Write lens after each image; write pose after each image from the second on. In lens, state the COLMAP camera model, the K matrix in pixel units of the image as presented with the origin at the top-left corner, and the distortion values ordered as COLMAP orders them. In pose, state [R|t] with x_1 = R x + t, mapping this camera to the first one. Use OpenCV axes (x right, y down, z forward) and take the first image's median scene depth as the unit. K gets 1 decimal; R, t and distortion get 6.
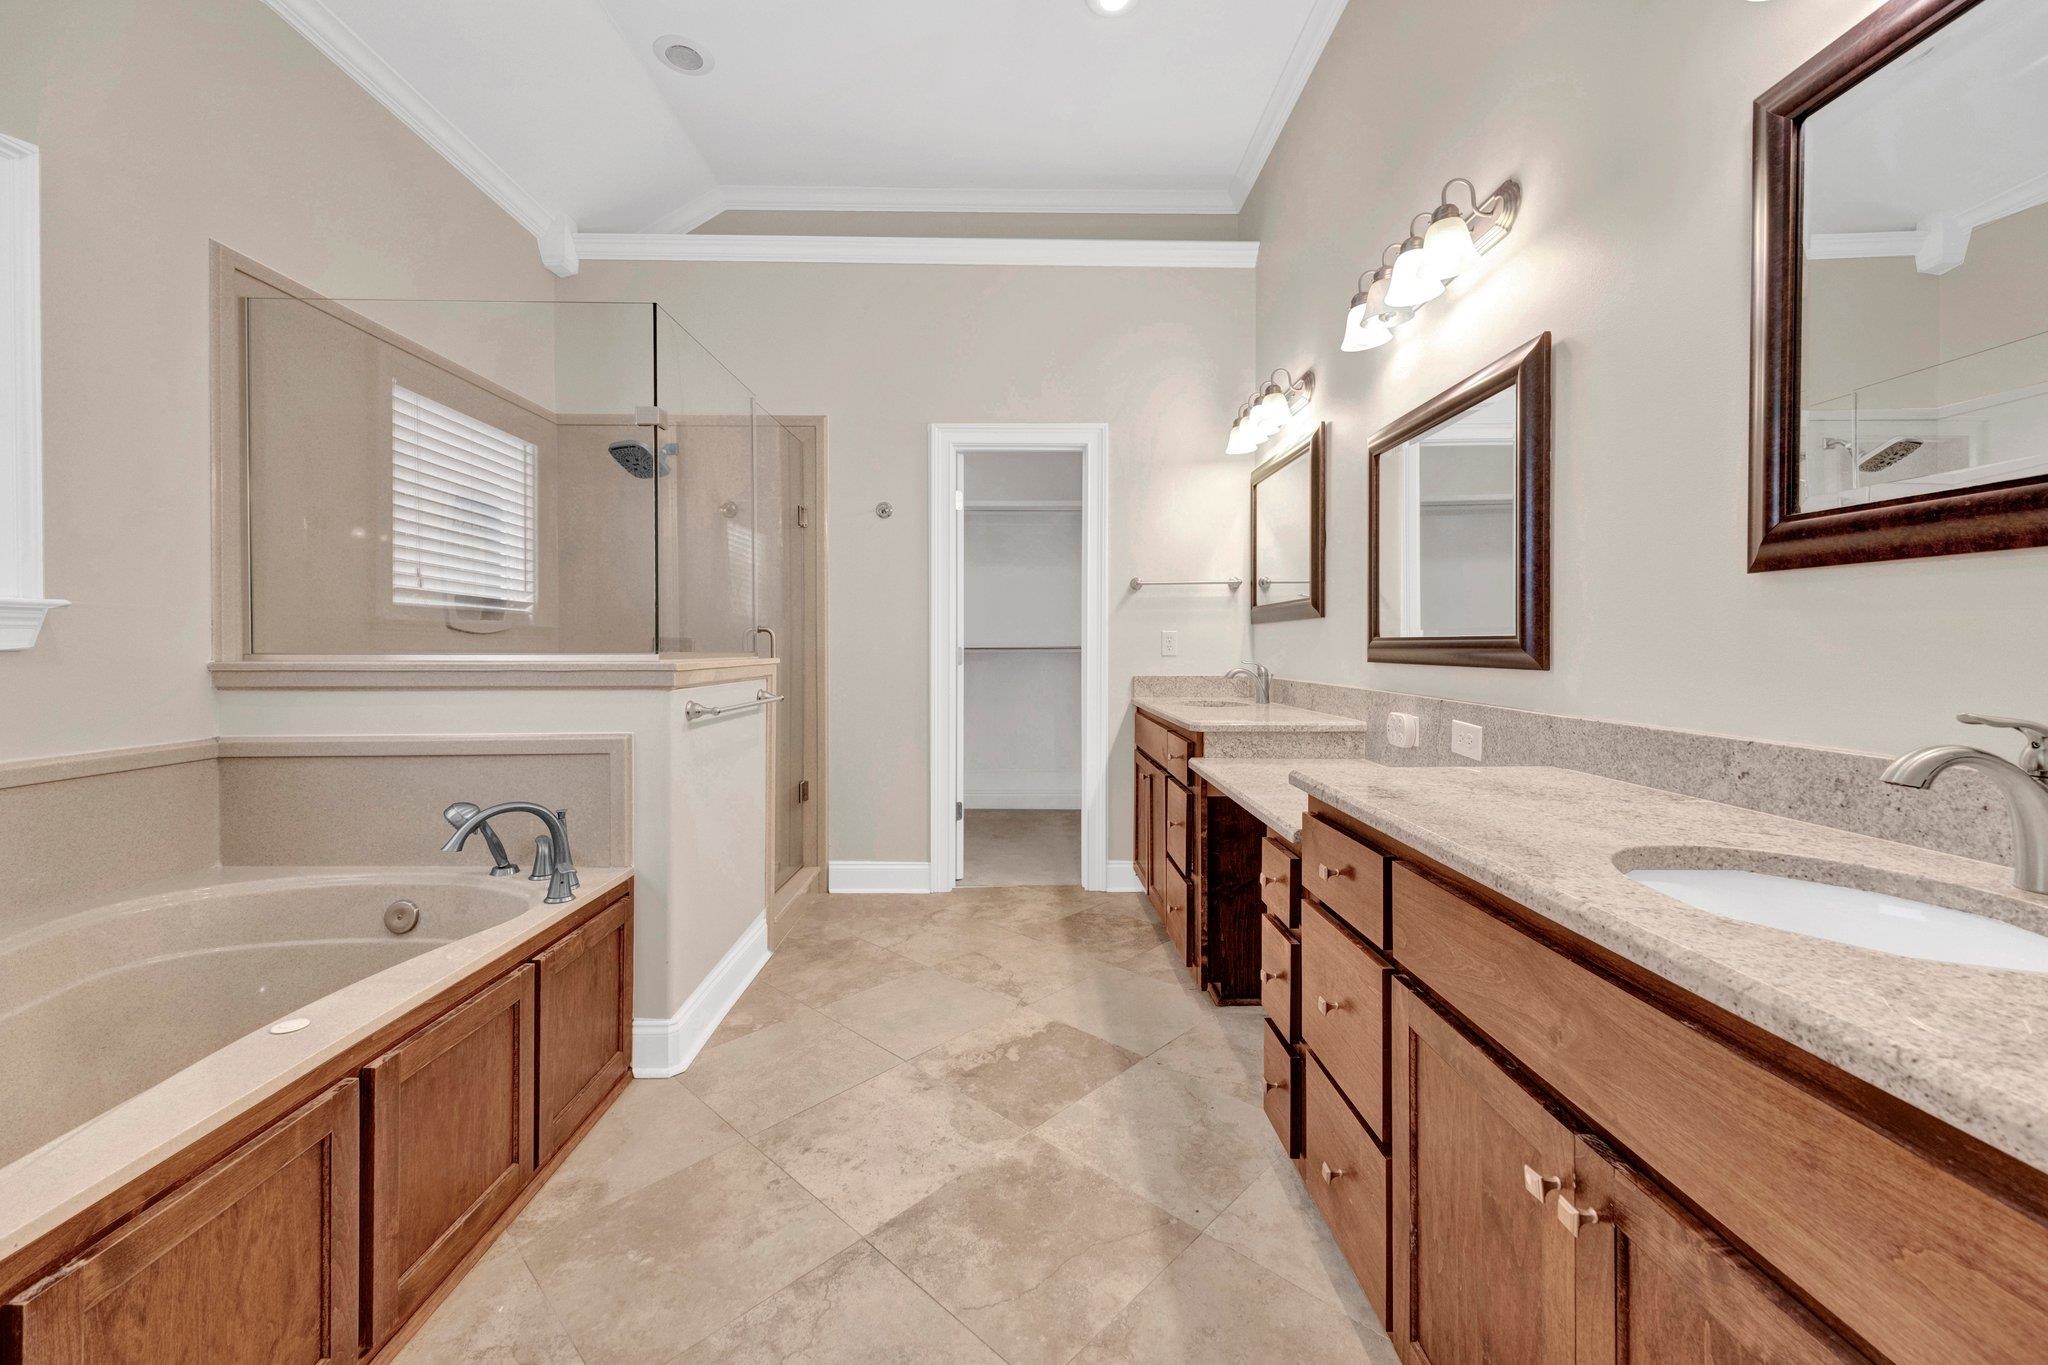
lens RADIAL K [[803.5, 0, 1030.2], [0, 803.5, 653.2], [0, 0, 1]] dist [0.008974, -0.000181]
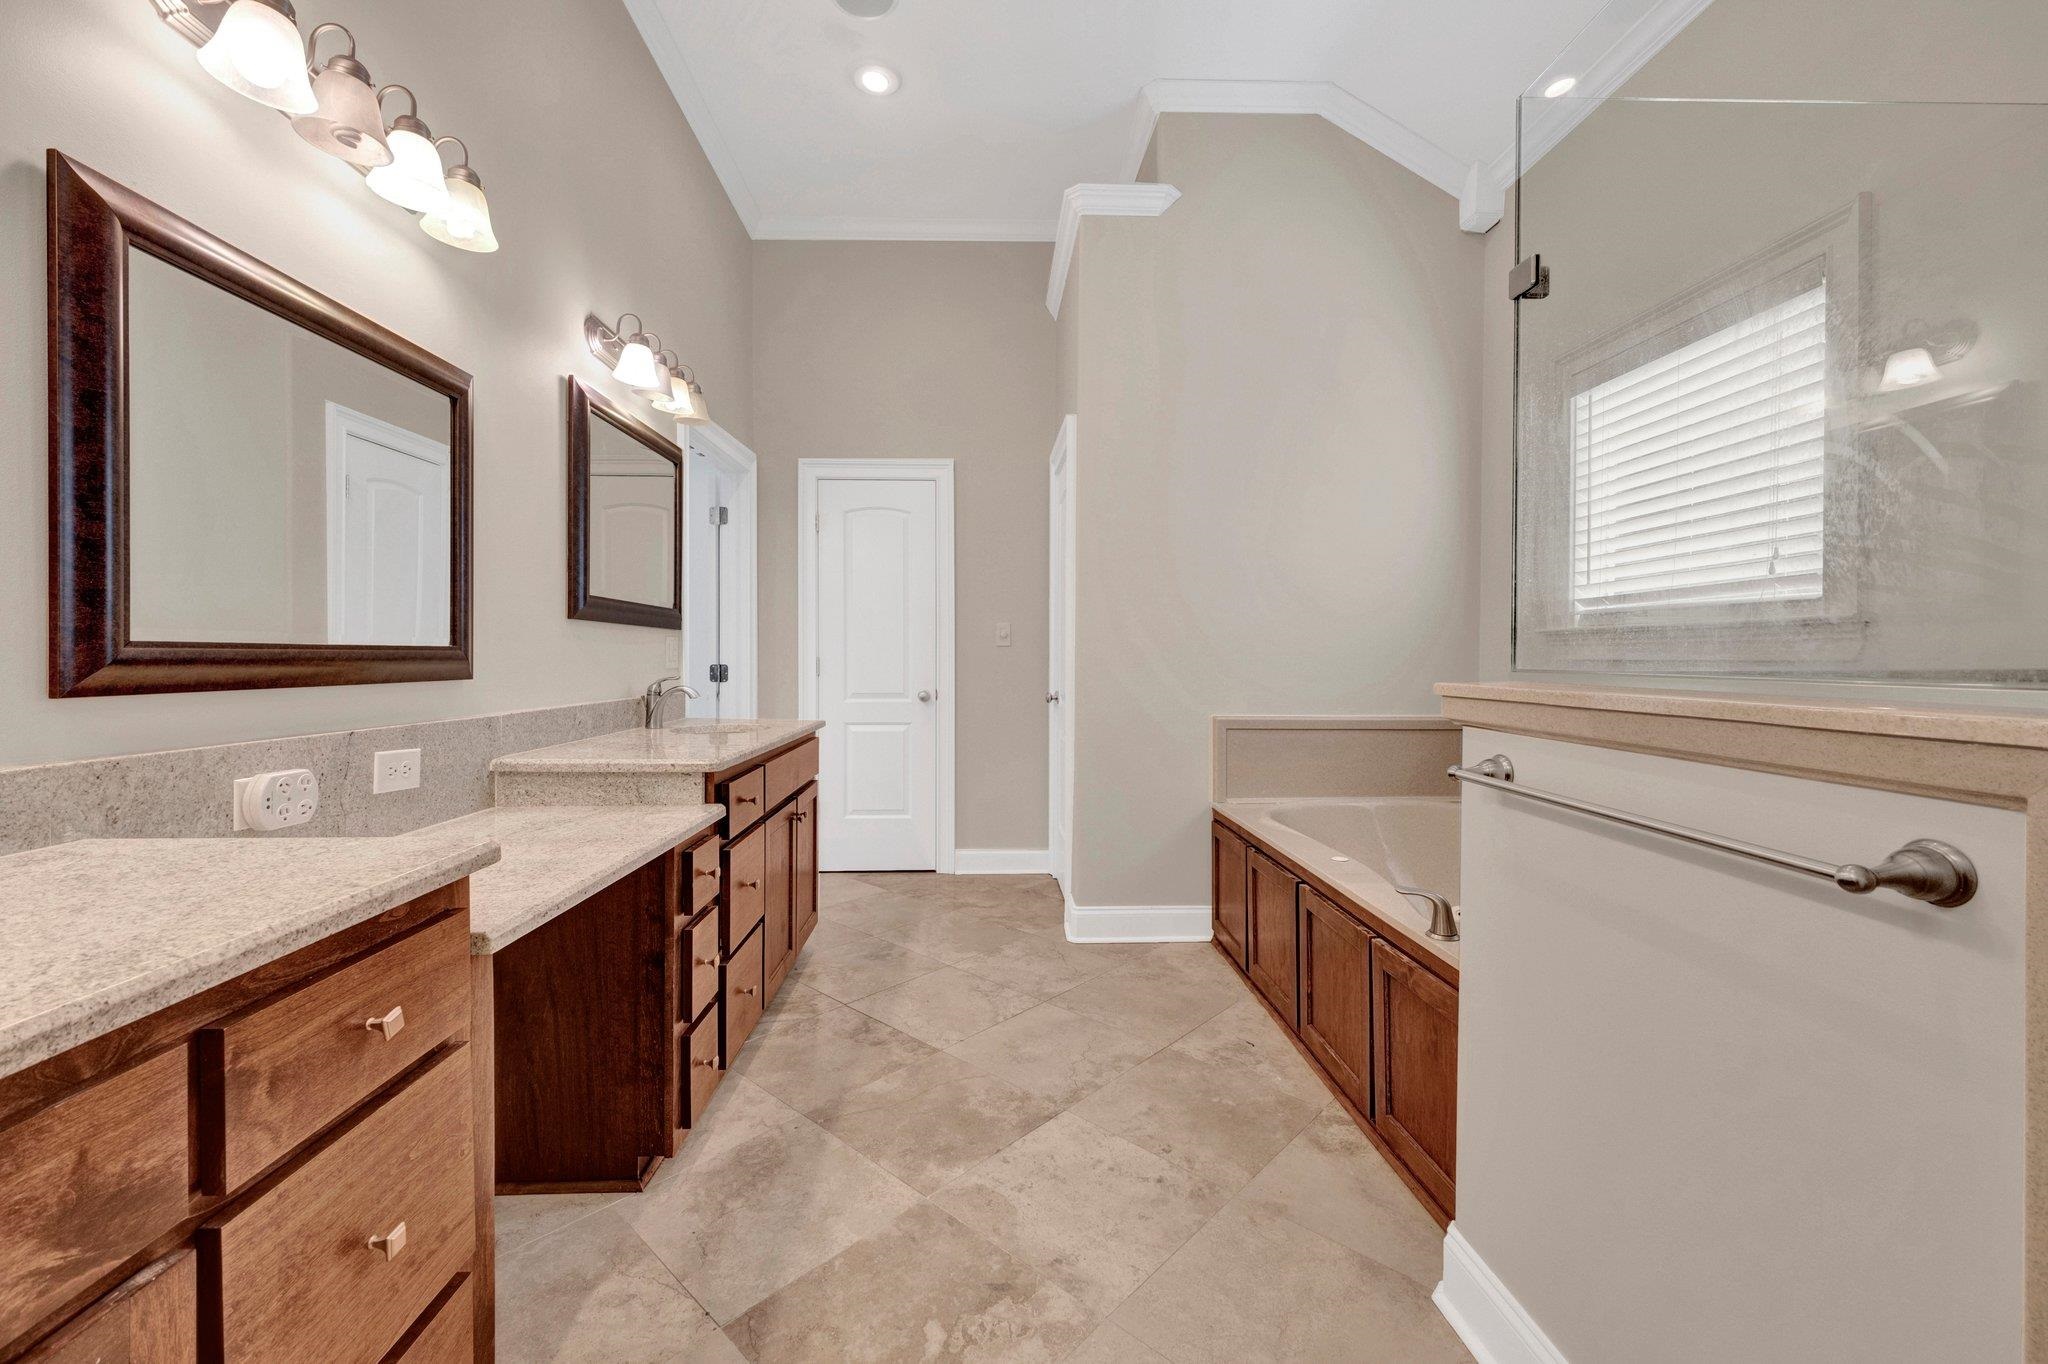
lens RADIAL K [[803.5, 0, 1030.2], [0, 803.5, 652.7], [0, 0, 1]] dist [0.008974, -0.000181]
pose [[-0.999282, -0.000076, -0.037897, -0.088580], [-0.000295, 0.999983, 0.005776, -0.021262], [0.037896, 0.005783, -0.999265, 2.027997]]
